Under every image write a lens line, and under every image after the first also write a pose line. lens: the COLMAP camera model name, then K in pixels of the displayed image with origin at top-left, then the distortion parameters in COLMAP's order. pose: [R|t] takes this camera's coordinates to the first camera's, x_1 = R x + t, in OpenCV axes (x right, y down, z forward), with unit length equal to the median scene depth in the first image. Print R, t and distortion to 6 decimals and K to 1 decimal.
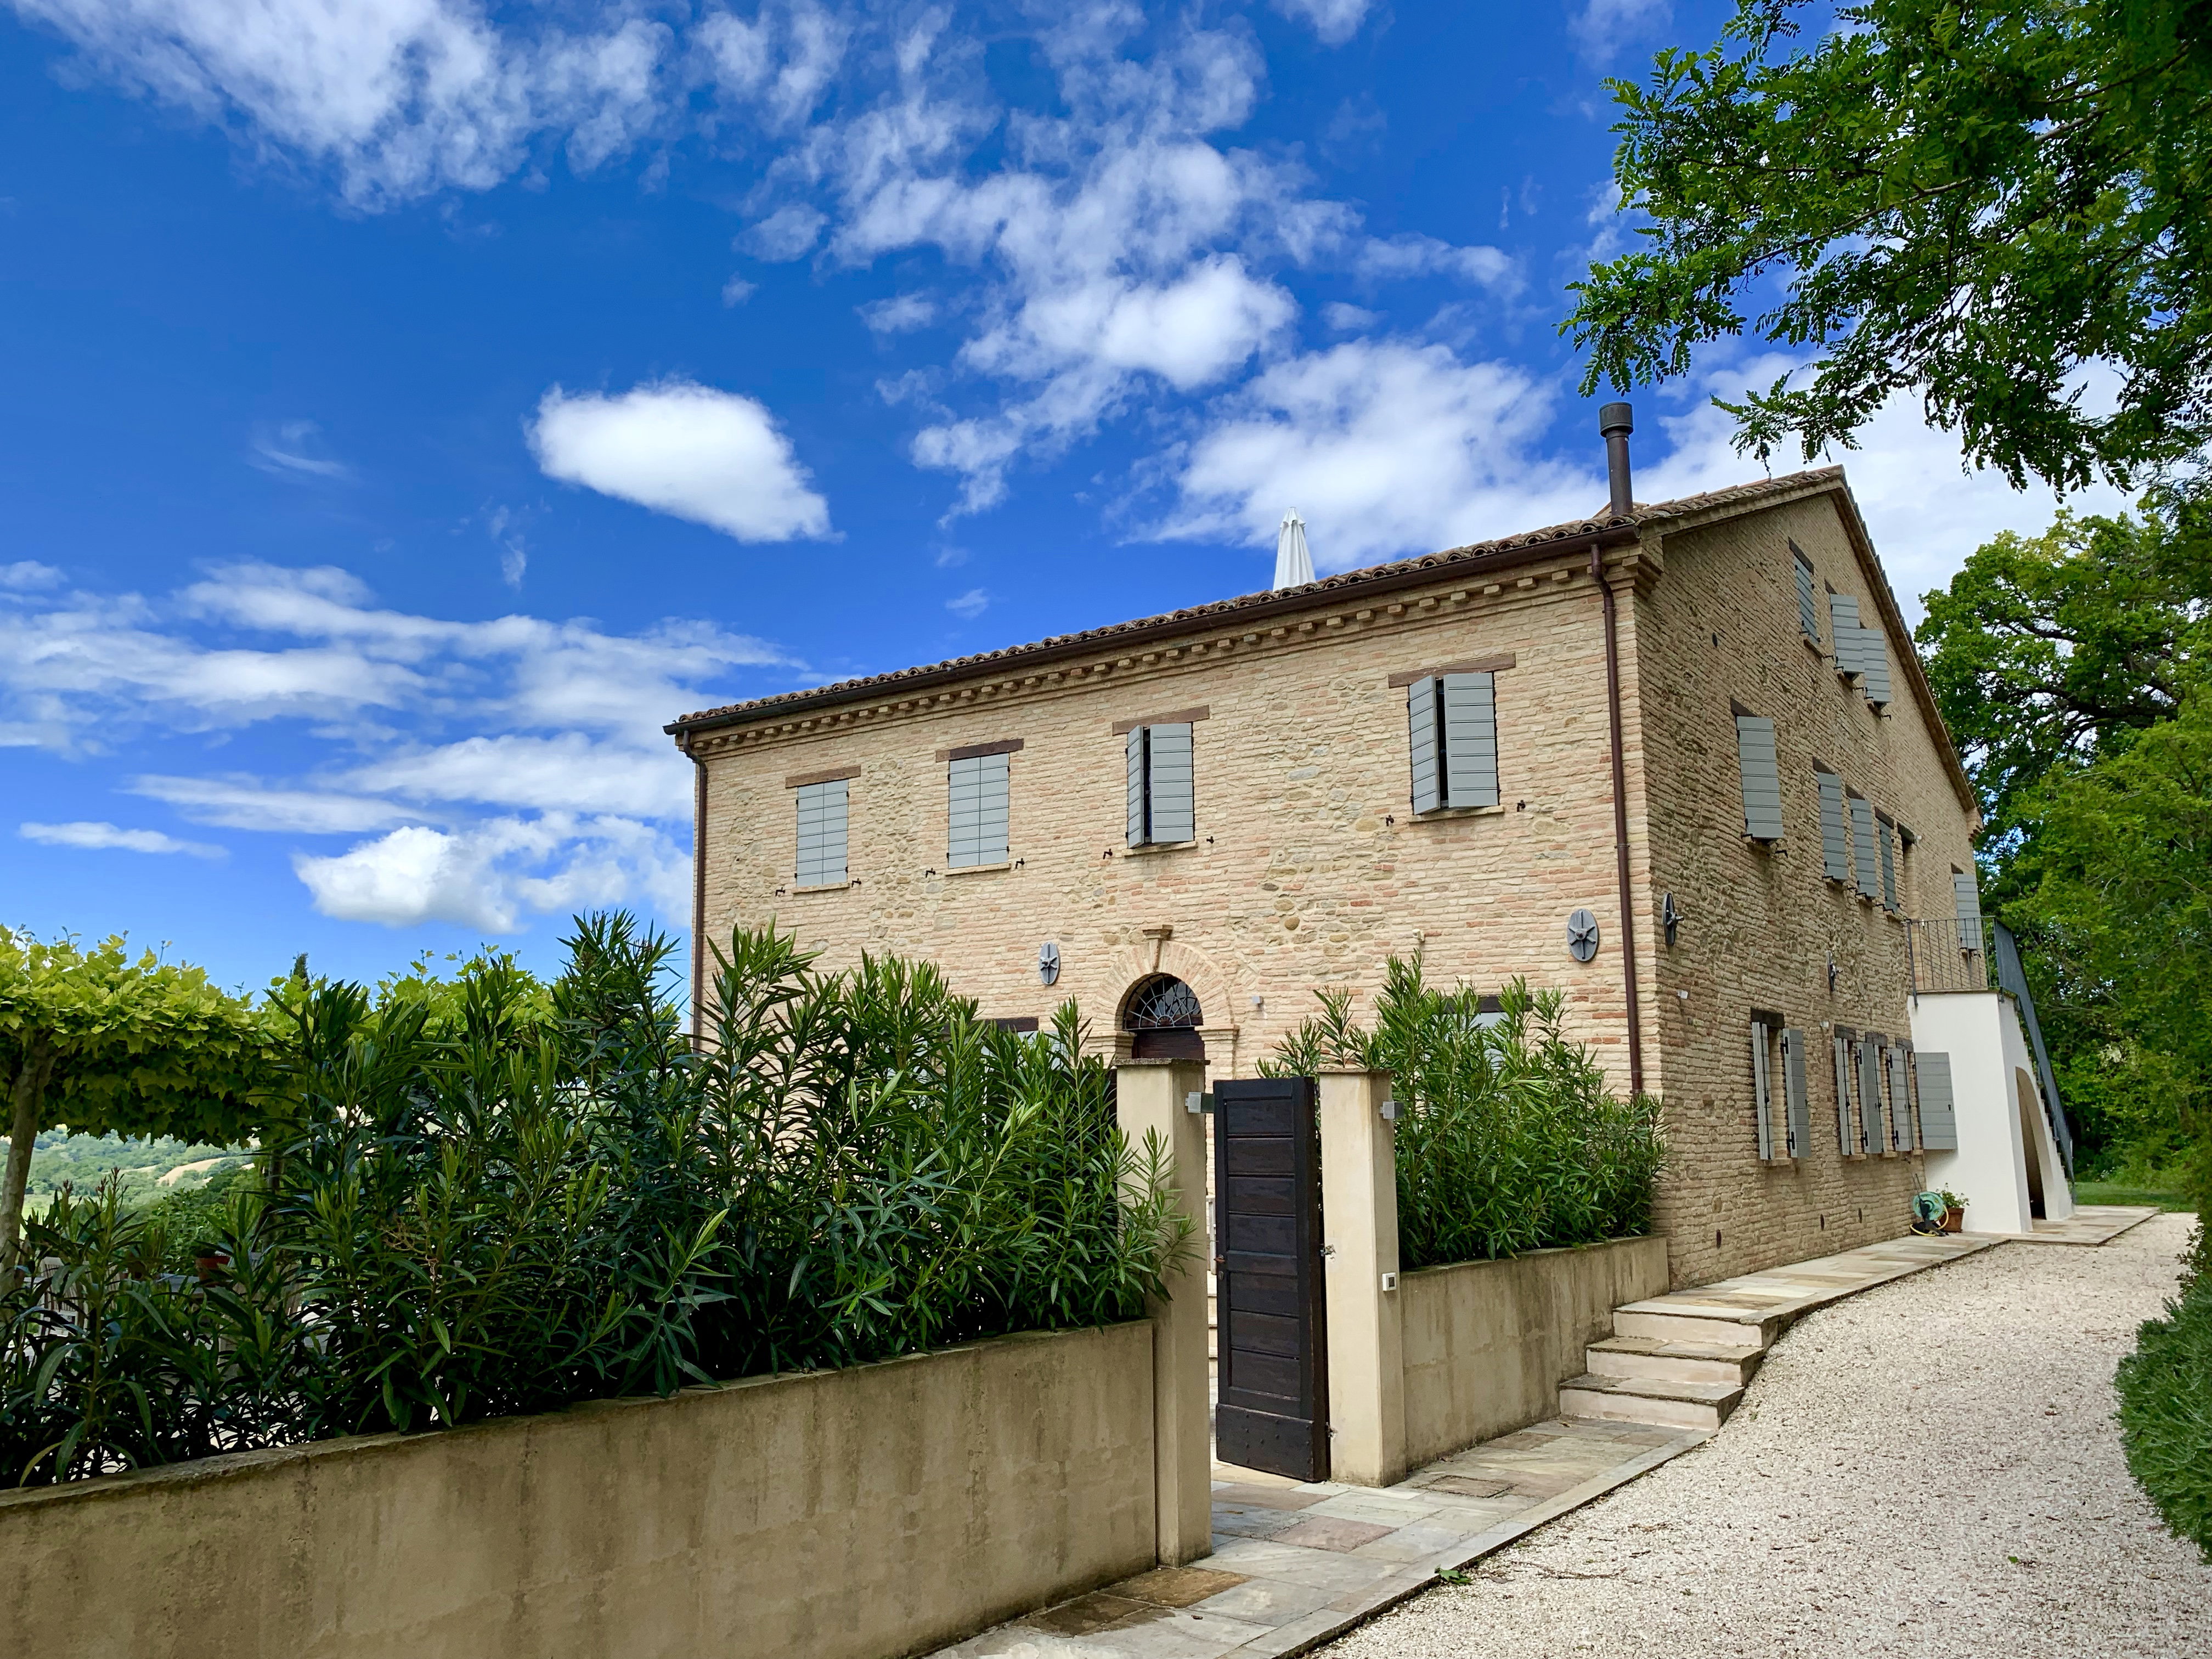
lens RADIAL K [[1638.6, 0, 1102.5], [0, 1638.6, 826.5], [0, 0, 1]] dist [0.019089, -0.002042]
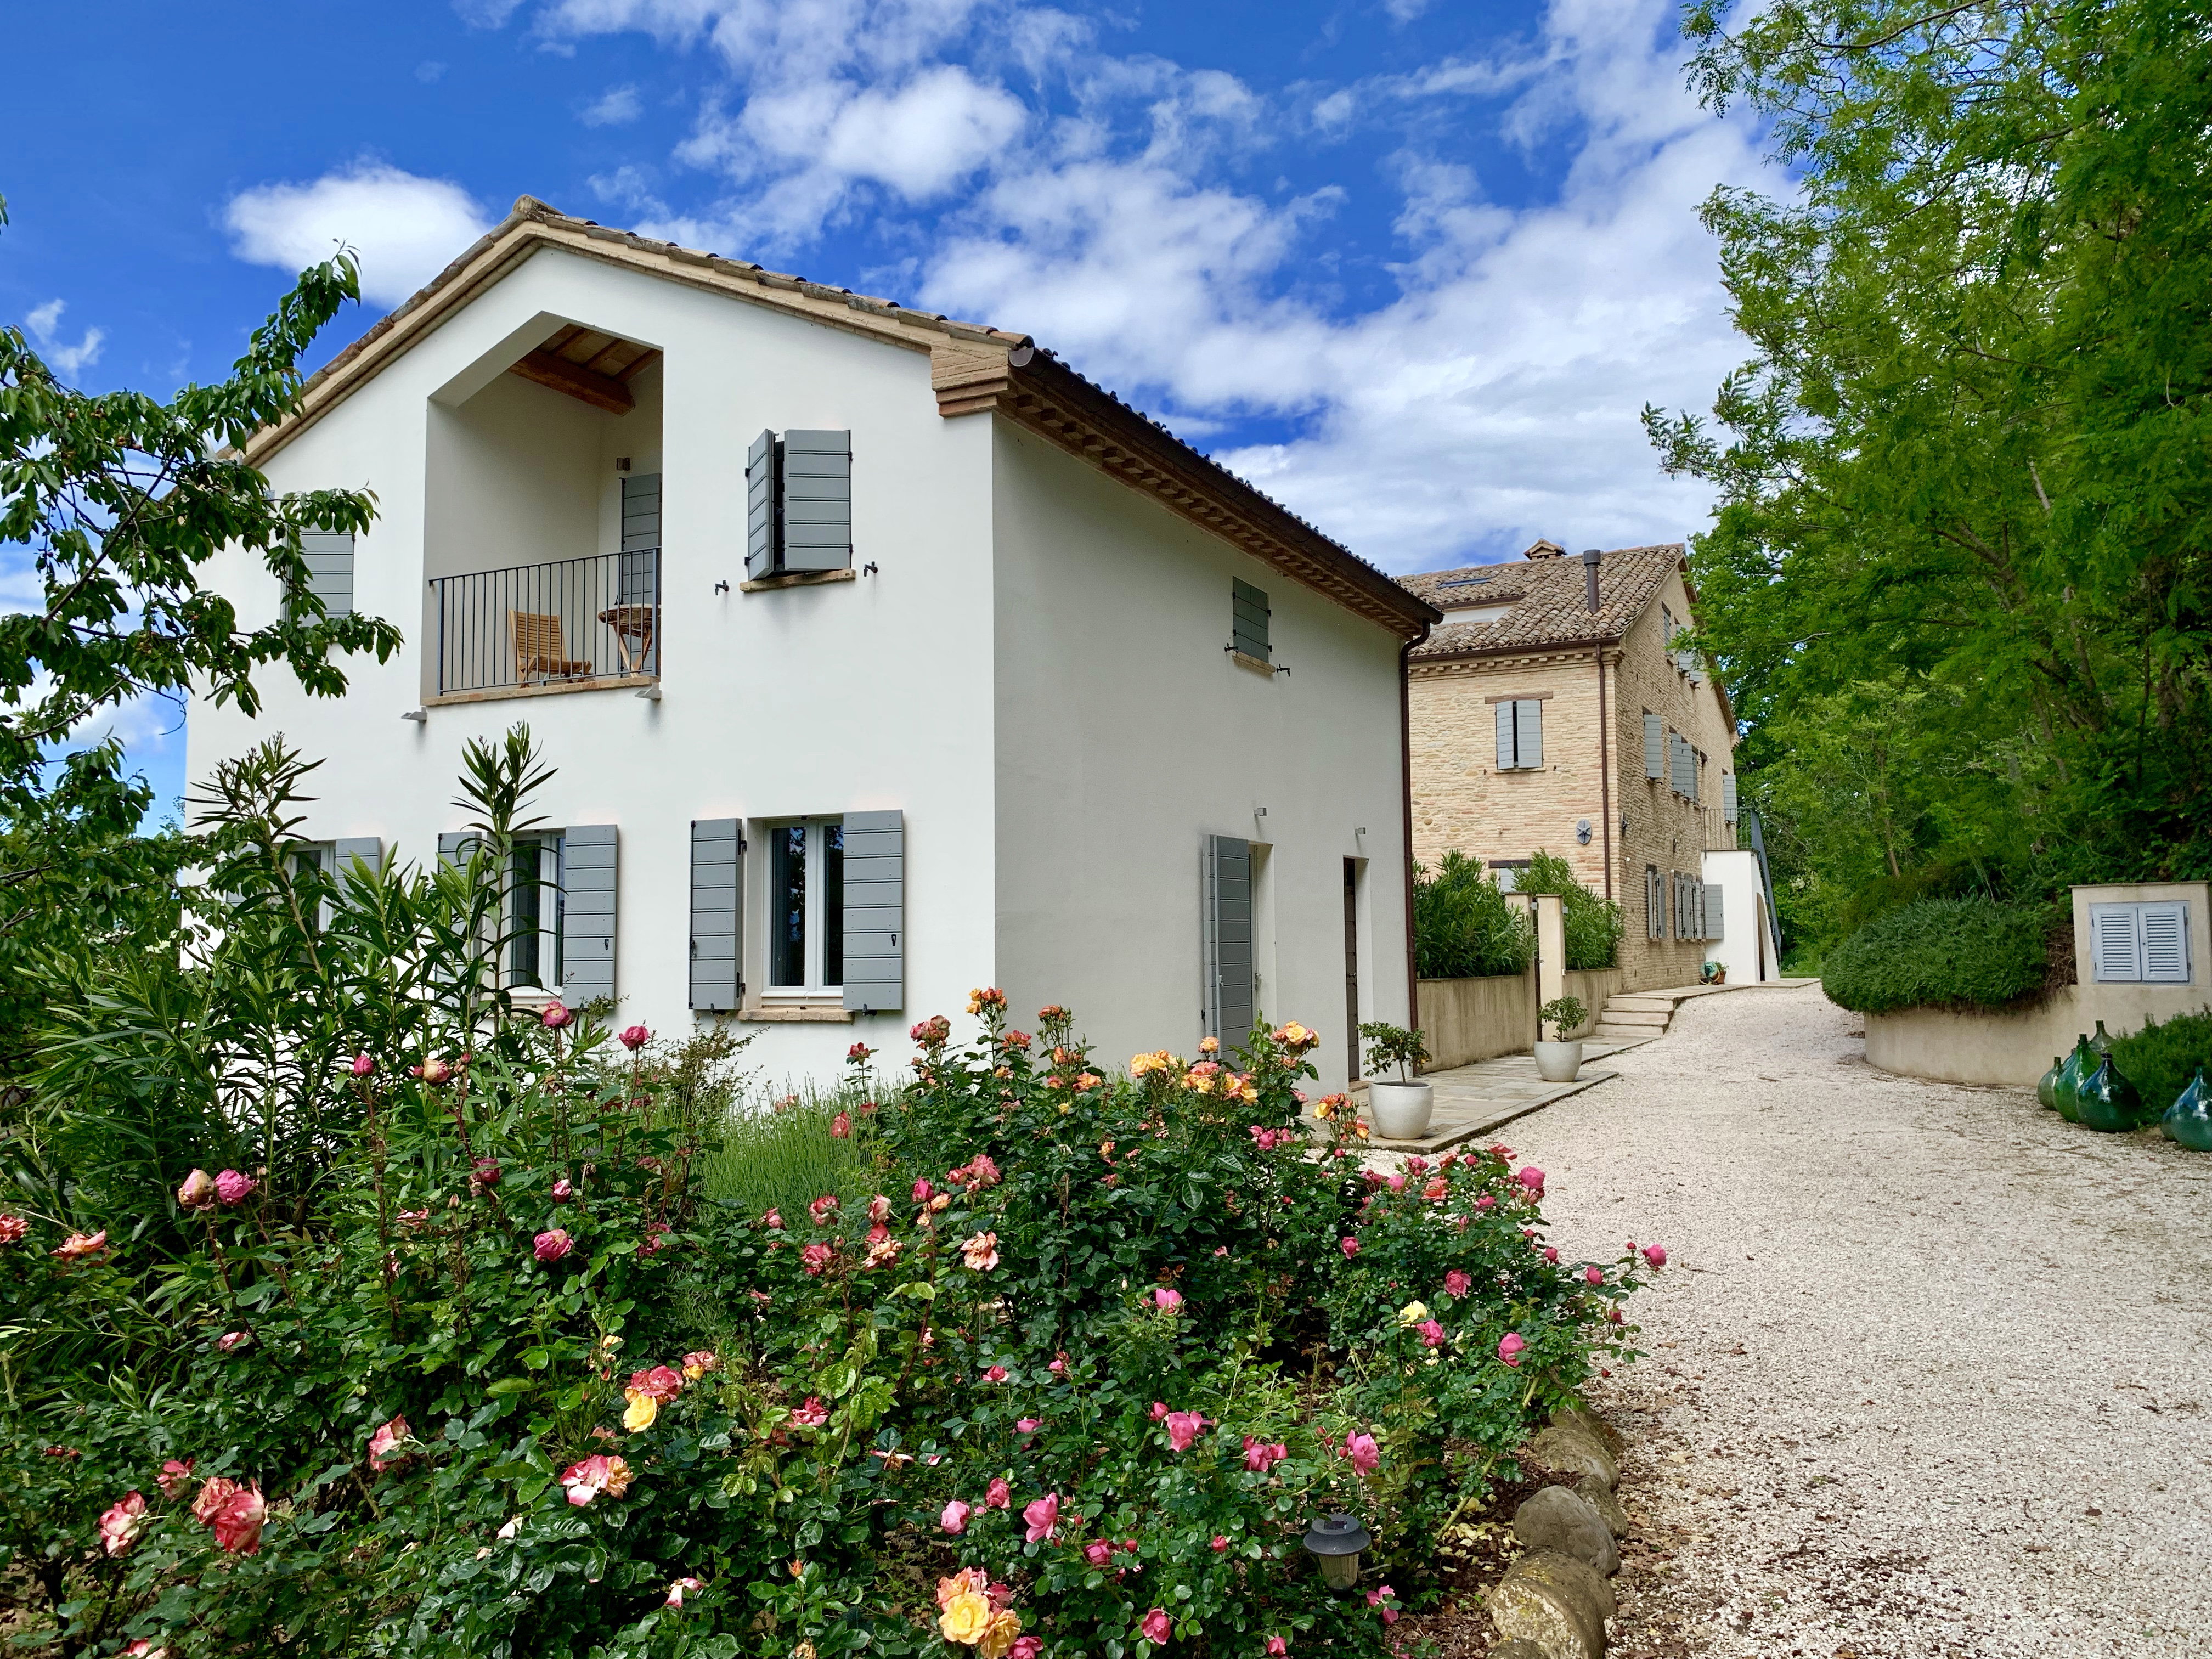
lens RADIAL K [[1638.6, 0, 1102.5], [0, 1638.6, 826.5], [0, 0, 1]] dist [0.019089, -0.002042]
pose [[0.989461, 0.000806, 0.144799, -0.574693], [-0.015627, 0.994738, 0.101250, -0.132342], [-0.143955, -0.102446, 0.984267, -0.903662]]
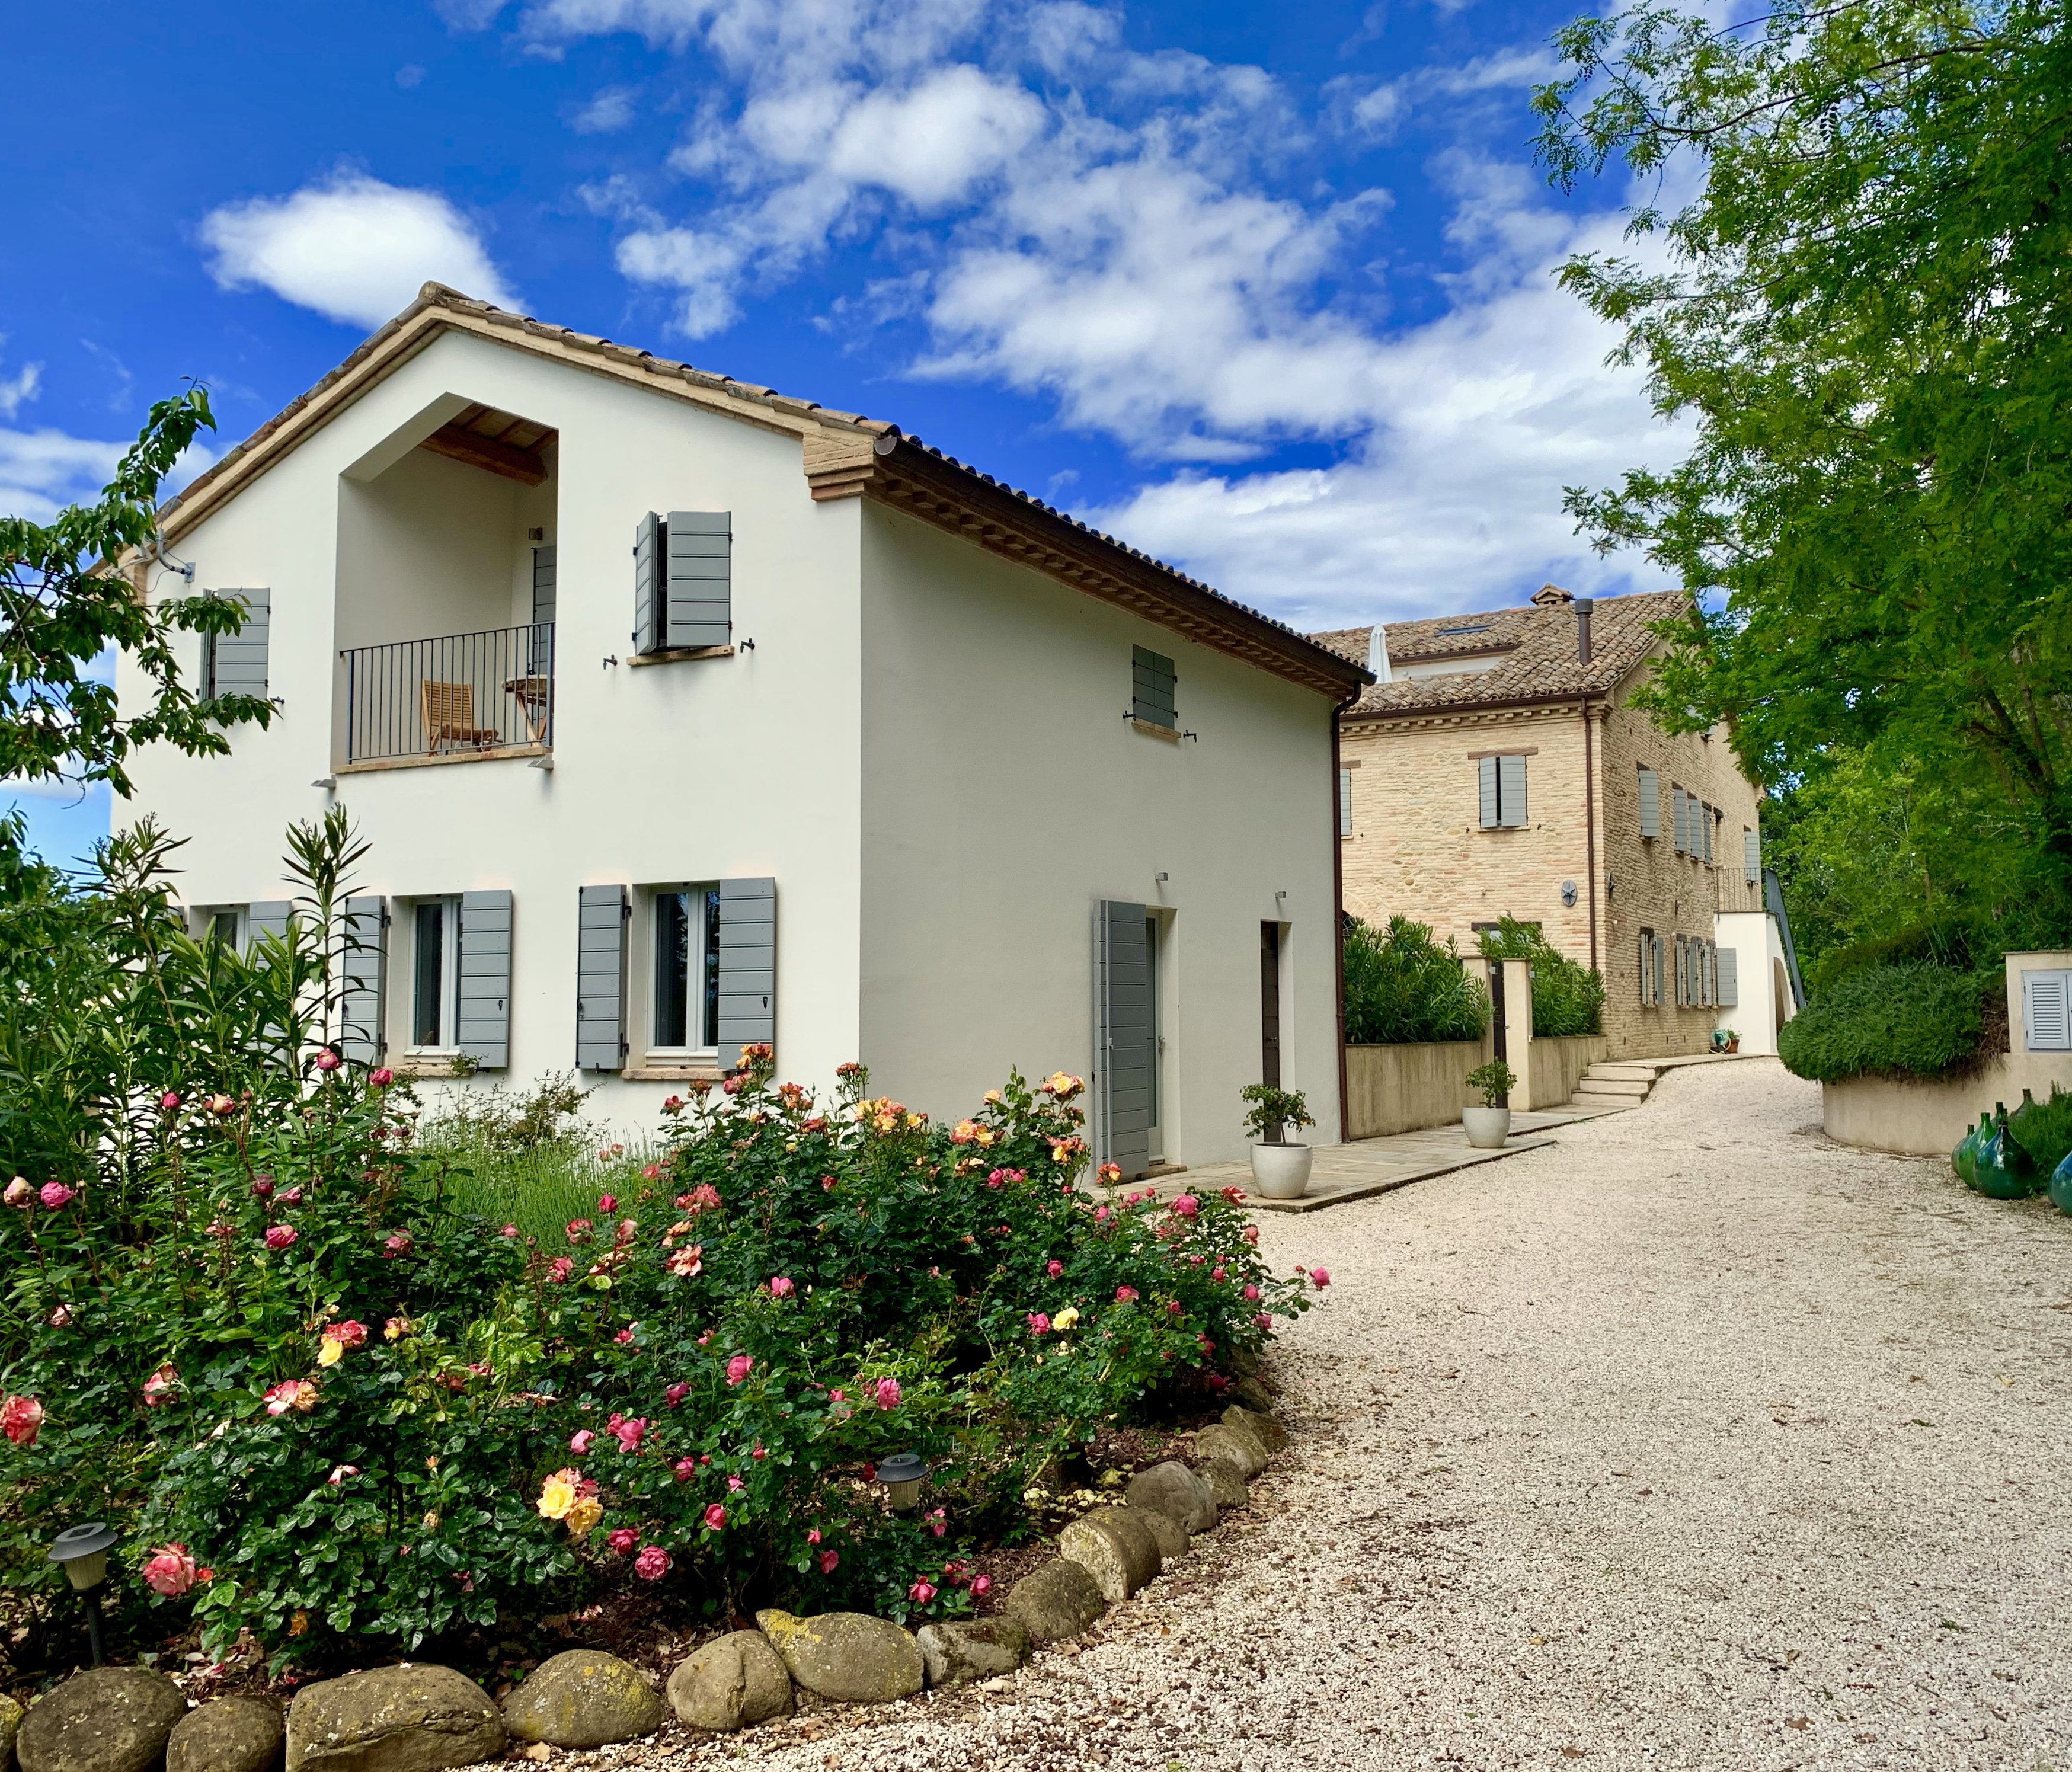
lens RADIAL K [[1766.4, 0, 1083.9], [0, 1766.4, 882.7], [0, 0, 1]] dist [0.012224, 0.016145]
pose [[0.992742, 0.003681, 0.120210, -0.518423], [-0.016088, 0.994612, 0.102407, -0.147135], [-0.119185, -0.103598, 0.987452, -0.991860]]
